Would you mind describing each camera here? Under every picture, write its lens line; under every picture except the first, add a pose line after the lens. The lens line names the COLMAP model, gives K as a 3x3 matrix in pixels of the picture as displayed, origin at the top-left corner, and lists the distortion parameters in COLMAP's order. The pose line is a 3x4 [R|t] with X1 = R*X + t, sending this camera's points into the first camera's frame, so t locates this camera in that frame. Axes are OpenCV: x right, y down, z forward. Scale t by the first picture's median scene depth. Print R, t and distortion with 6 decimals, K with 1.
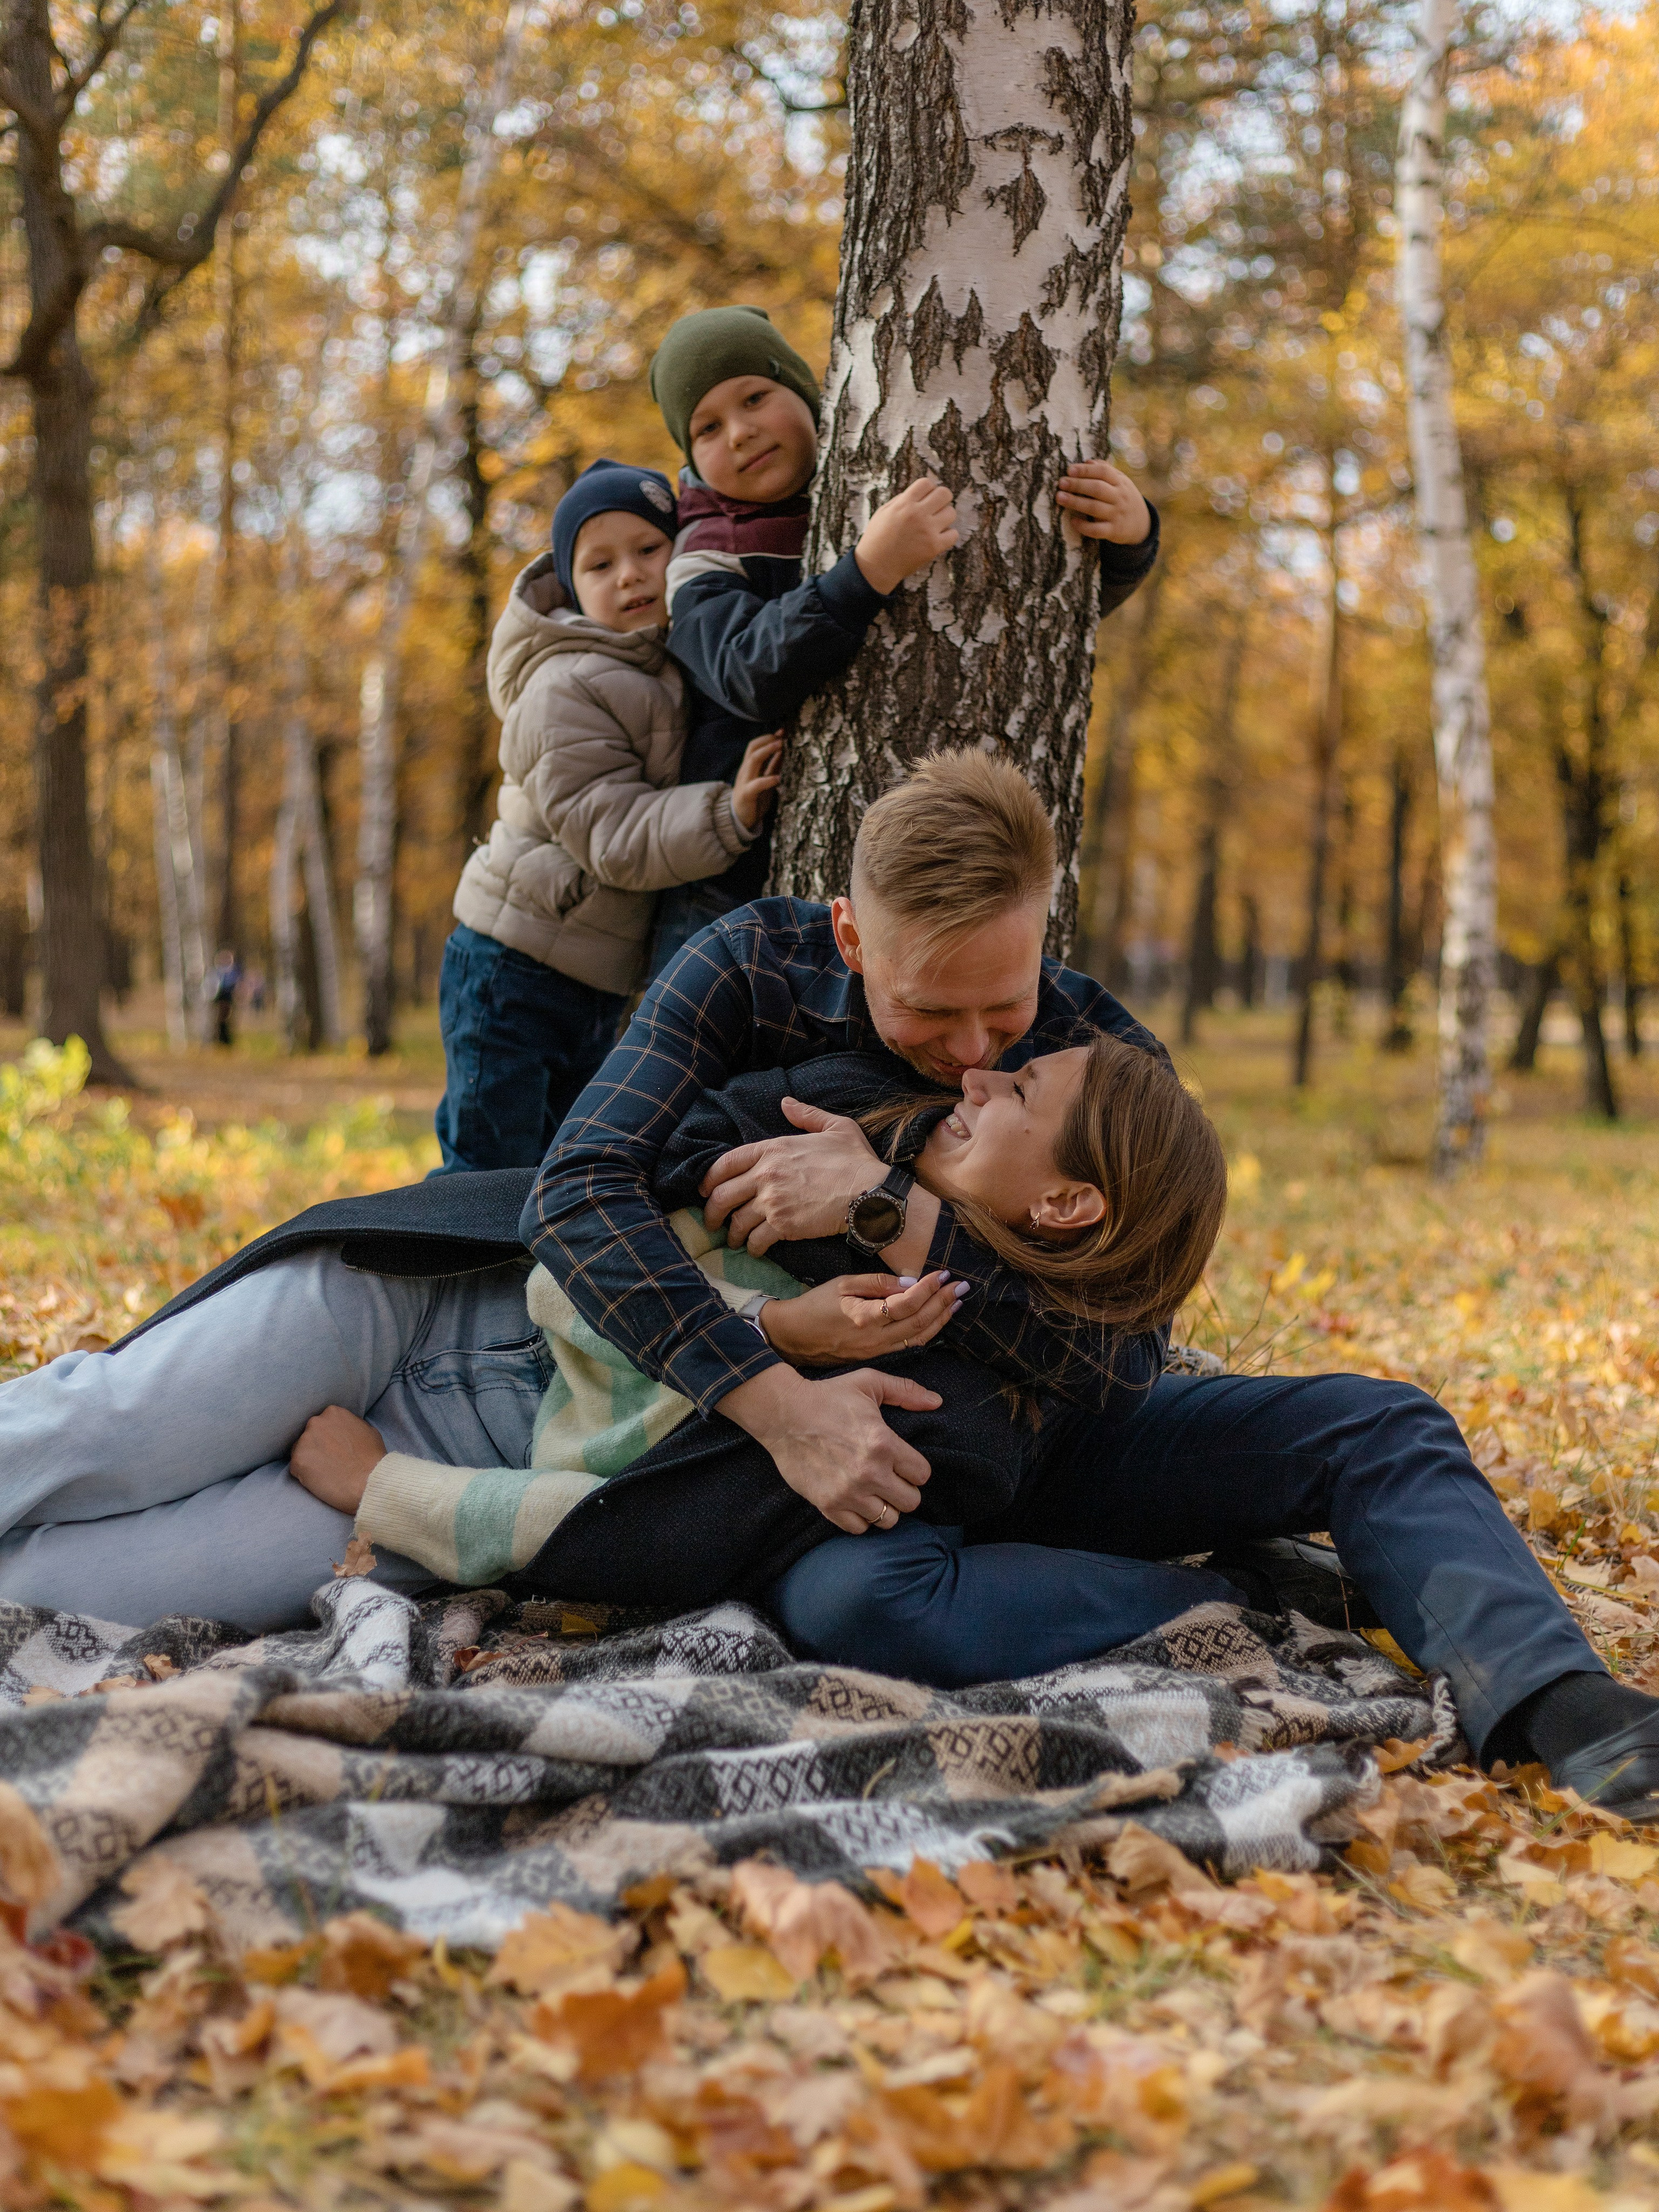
lens RADIAL K [[2490.7, 0, 823.6], [0, 2490.7, 1151.8], [0, 0, 1]] dist [-0.005420, 0.017000]
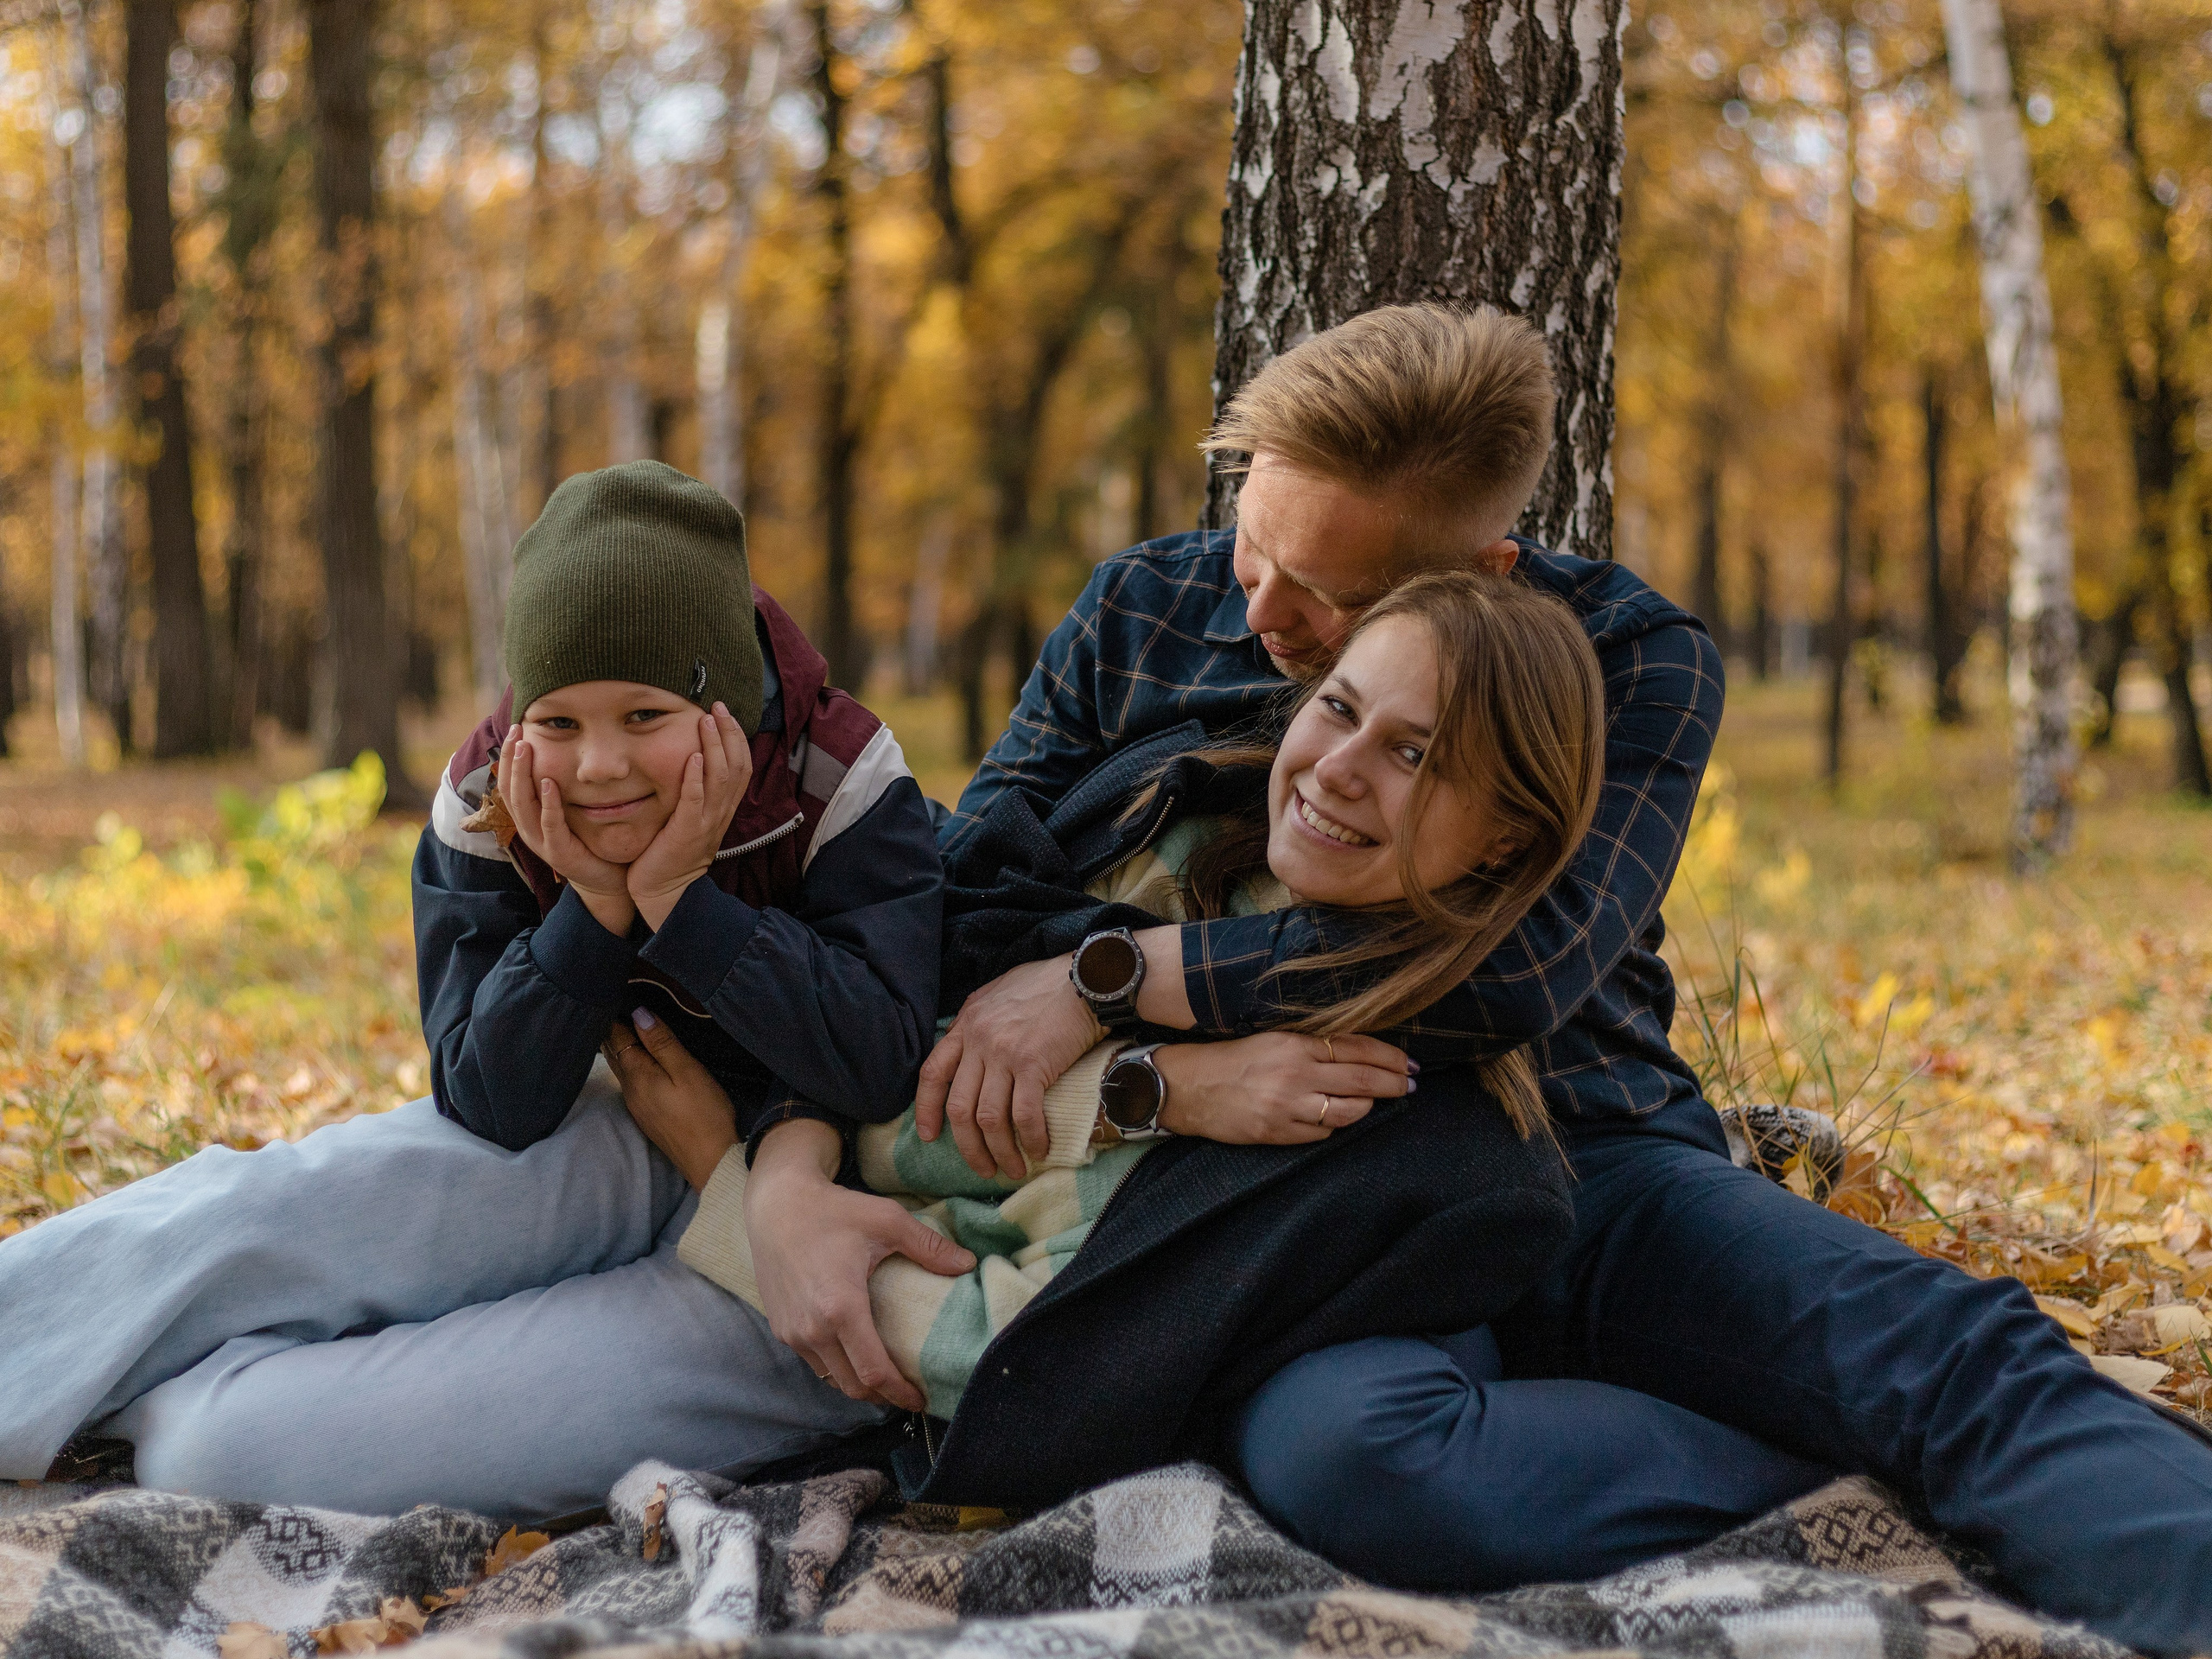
lens RADIAL K [[2490.8, 0, 1106.0], [0, 2490.8, 829.5], [0, 0, 1]] dist [-0.005420, 0.017000]
pose [[0.998370, -0.031474, -0.047606, -0.018658], [0.030486, 0.999308, -0.021326, 0.005241], [0.048245, 0.019840, 0.998639, 0.237242]]
